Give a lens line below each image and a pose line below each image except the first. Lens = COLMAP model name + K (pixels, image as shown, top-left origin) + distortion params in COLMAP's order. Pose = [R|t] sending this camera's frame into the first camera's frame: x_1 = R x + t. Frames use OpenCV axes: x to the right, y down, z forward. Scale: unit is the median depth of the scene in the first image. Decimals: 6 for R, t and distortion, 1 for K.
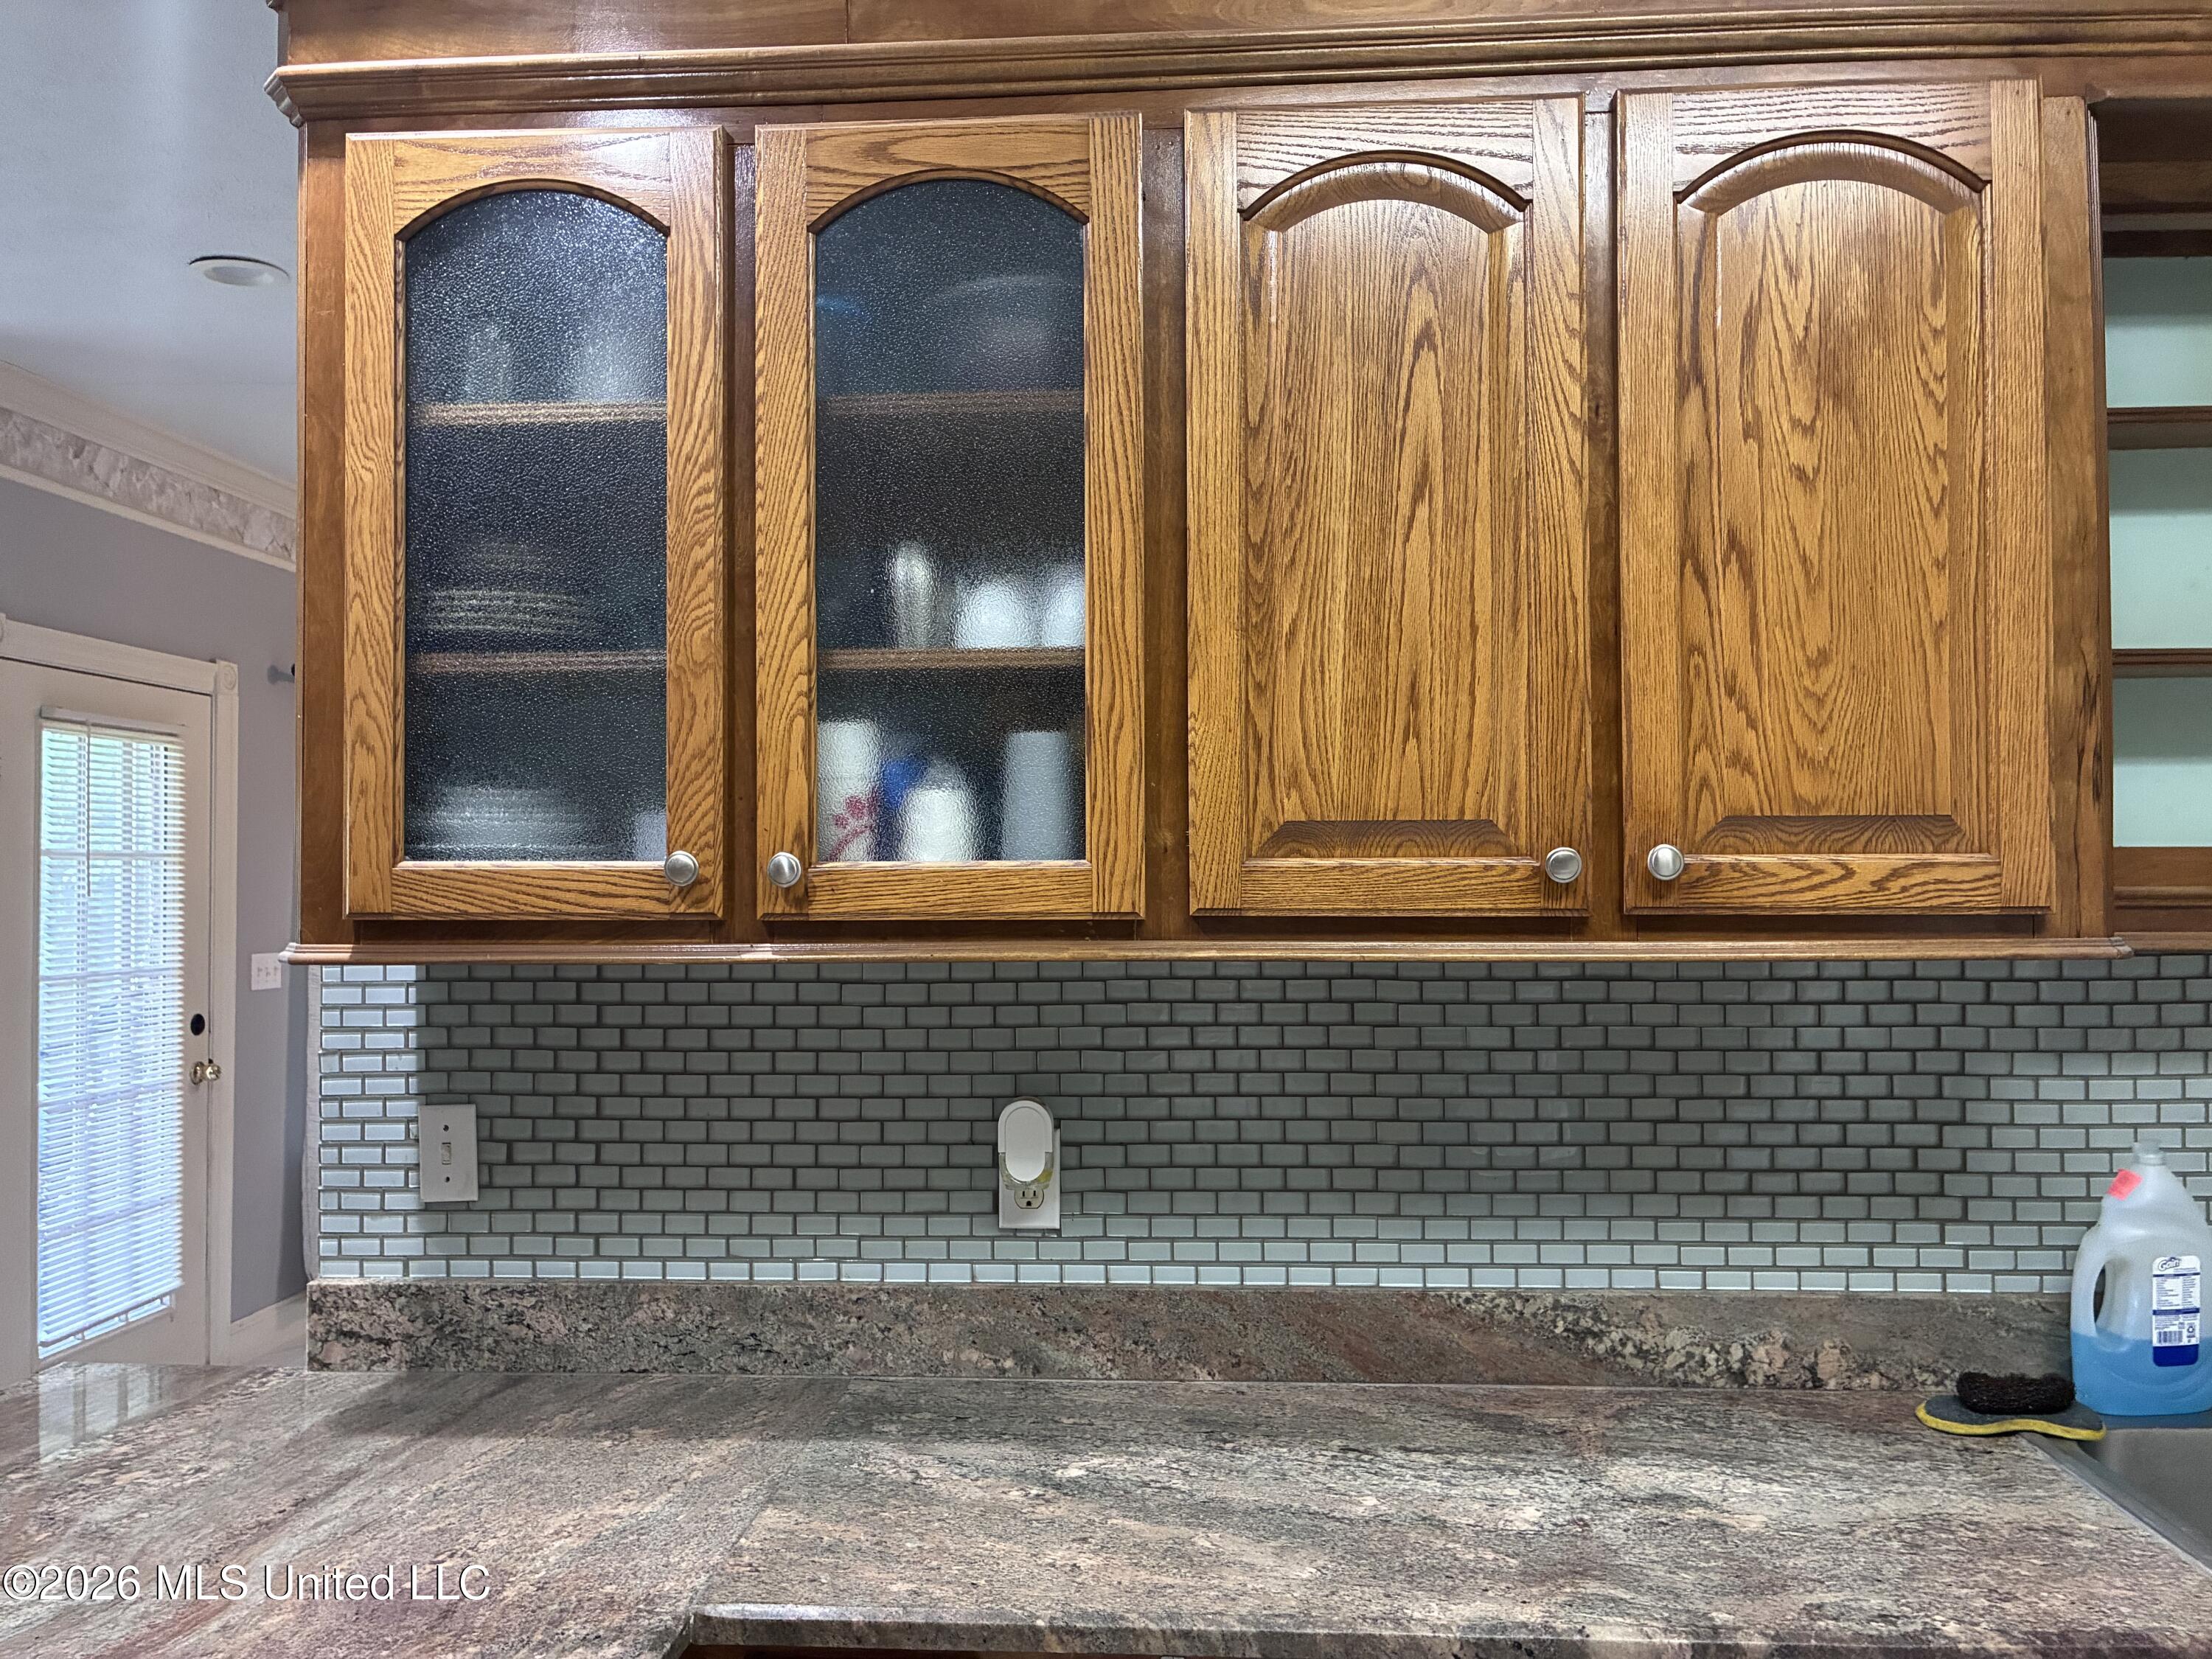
lens RADIAL K [[1665.1, 0, 1111.2], [0, 1665.1, 834.7], [0, 0, 1]] dist [0.048368, -0.054896]
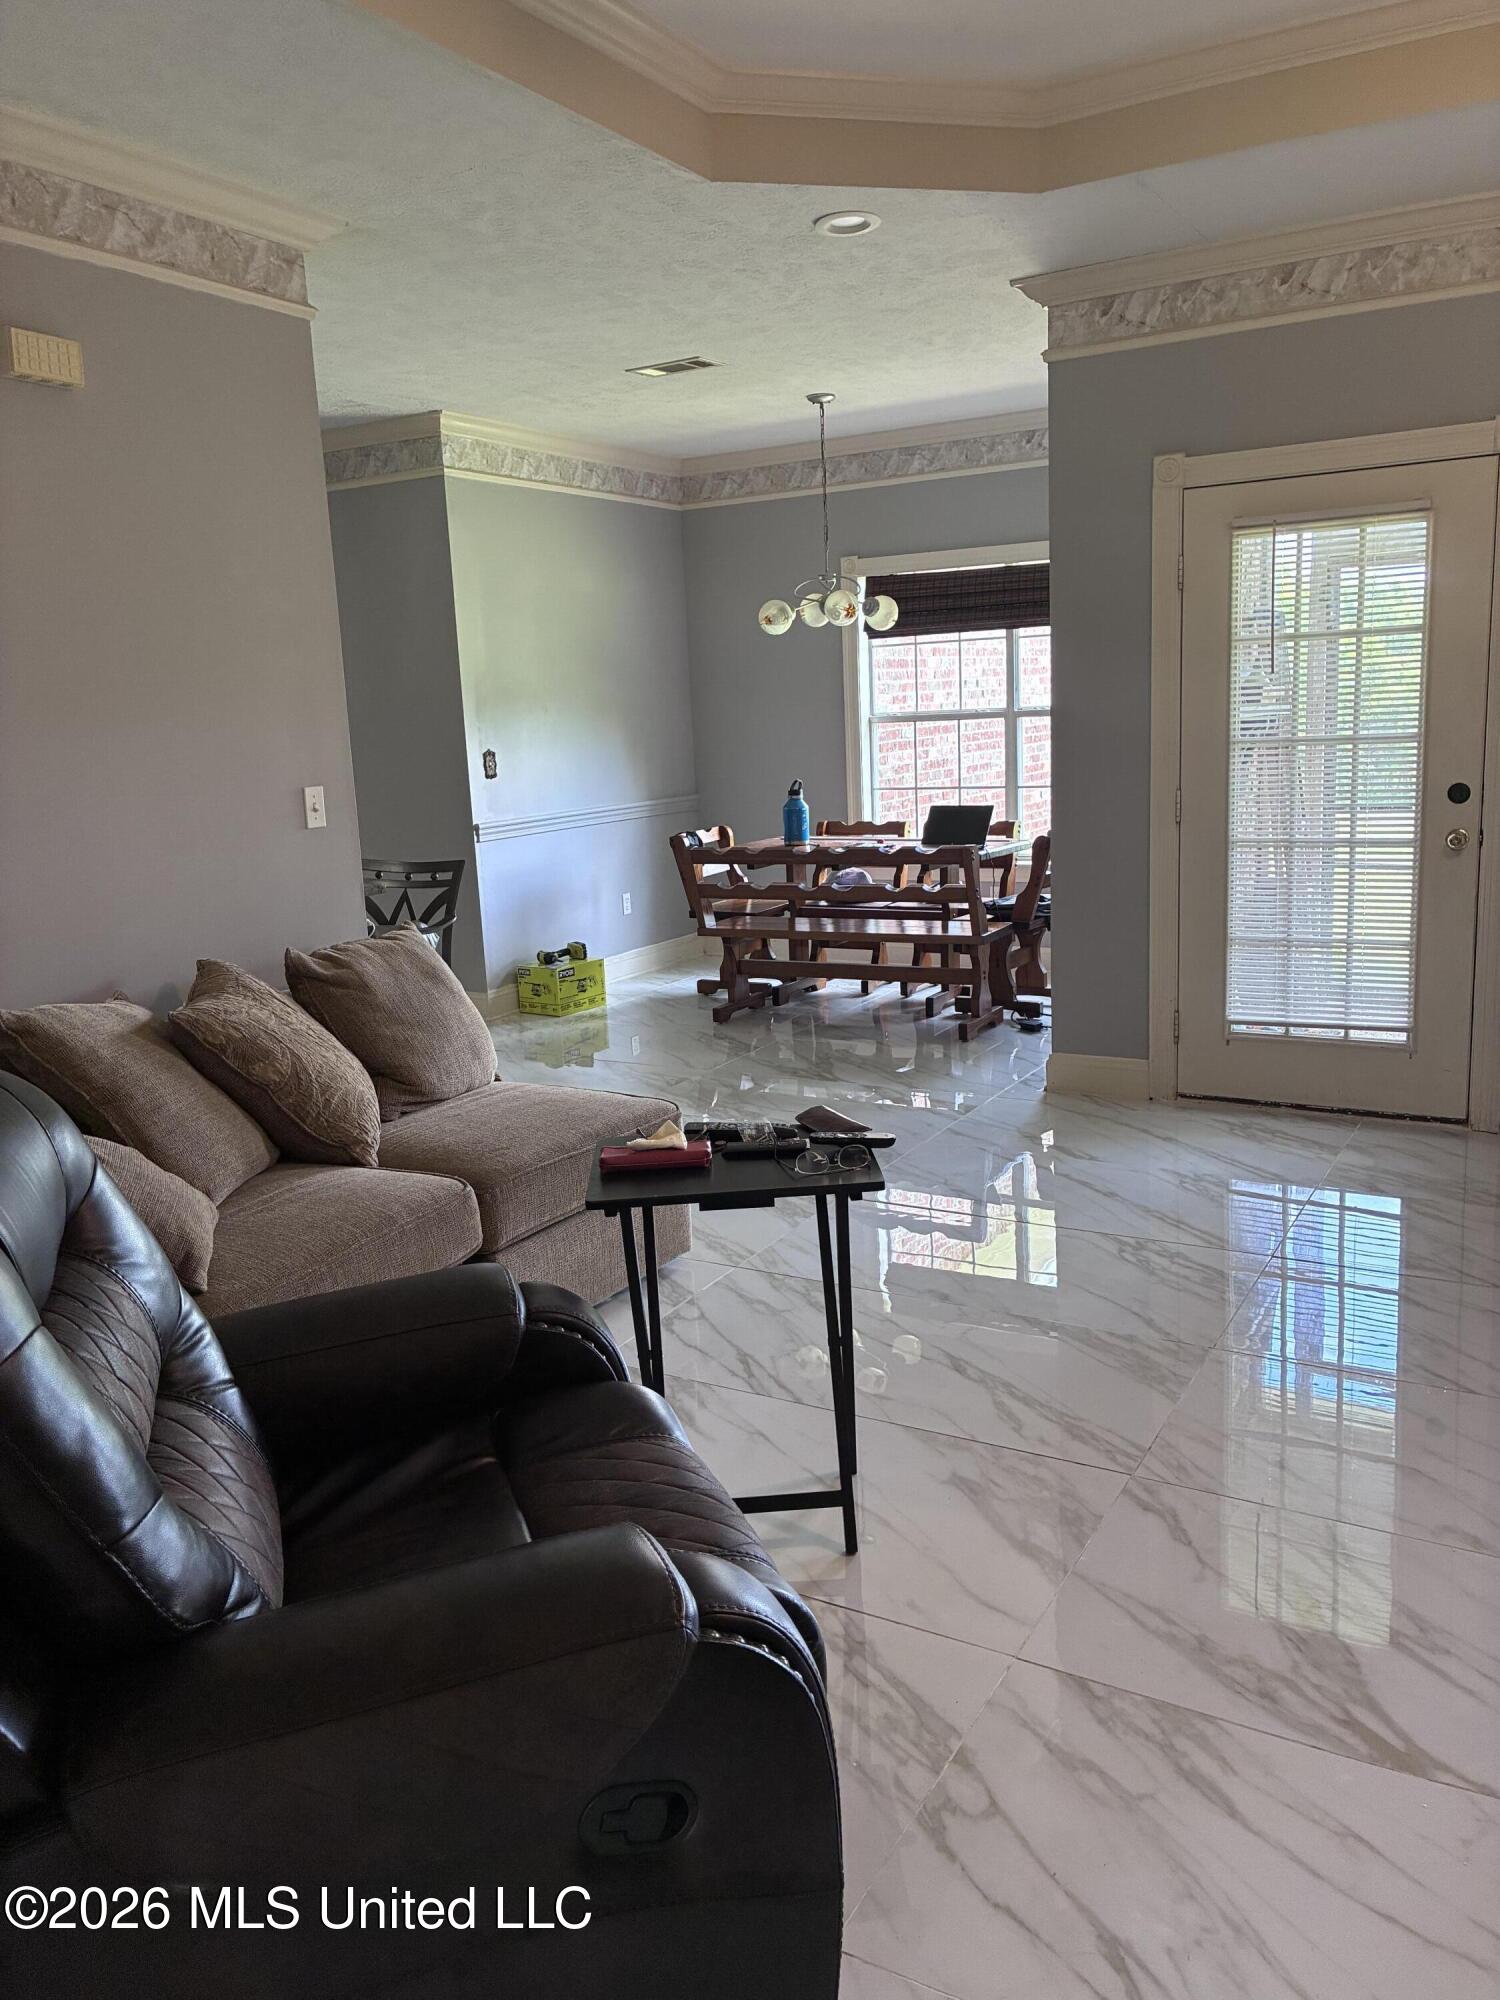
lens RADIAL K [[1505.5, 0, 762.3], [0, 1505.5, 980.6], [0, 0, 1]] dist [0.048368, -0.054896]
pose [[-0.446758, 0.176569, -0.877058, 0.554487], [0.059175, 0.984016, 0.167959, 0.050386], [0.892696, 0.023138, -0.450066, 1.186434]]
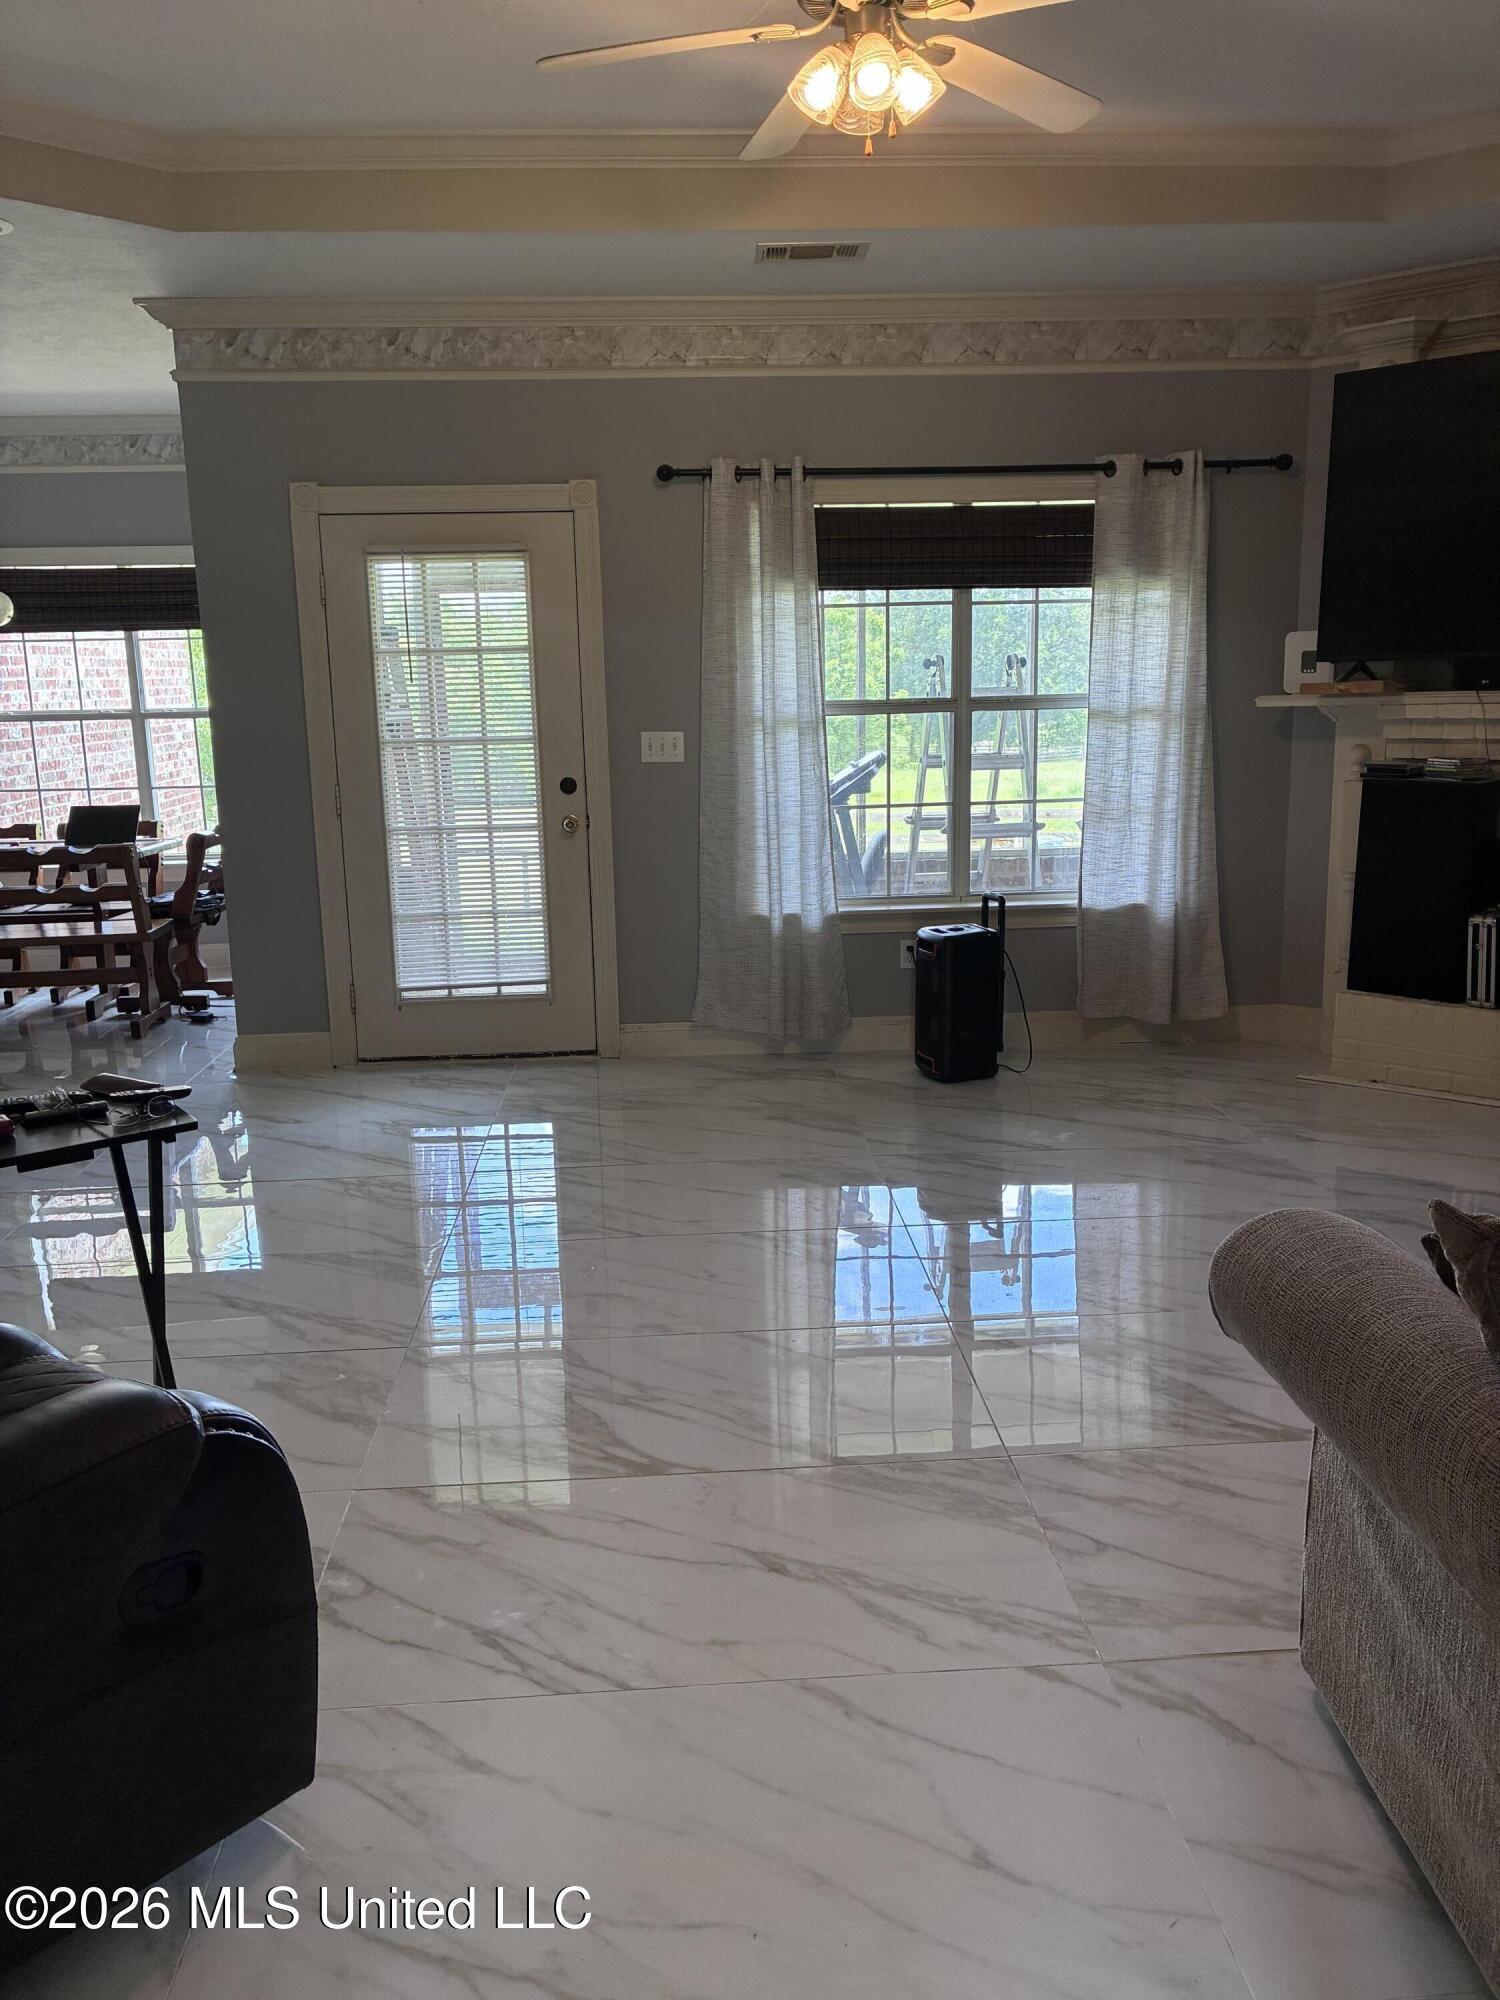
lens RADIAL K [[1505.5, 0, 741.1], [0, 1505.5, 989.9], [0, 0, 1]] dist [0.048368, -0.054896]
pose [[0.116015, 0.192952, -0.974325, 0.698486], [0.042089, 0.979113, 0.198912, 0.048701], [0.992355, -0.064085, 0.105471, 1.140020]]
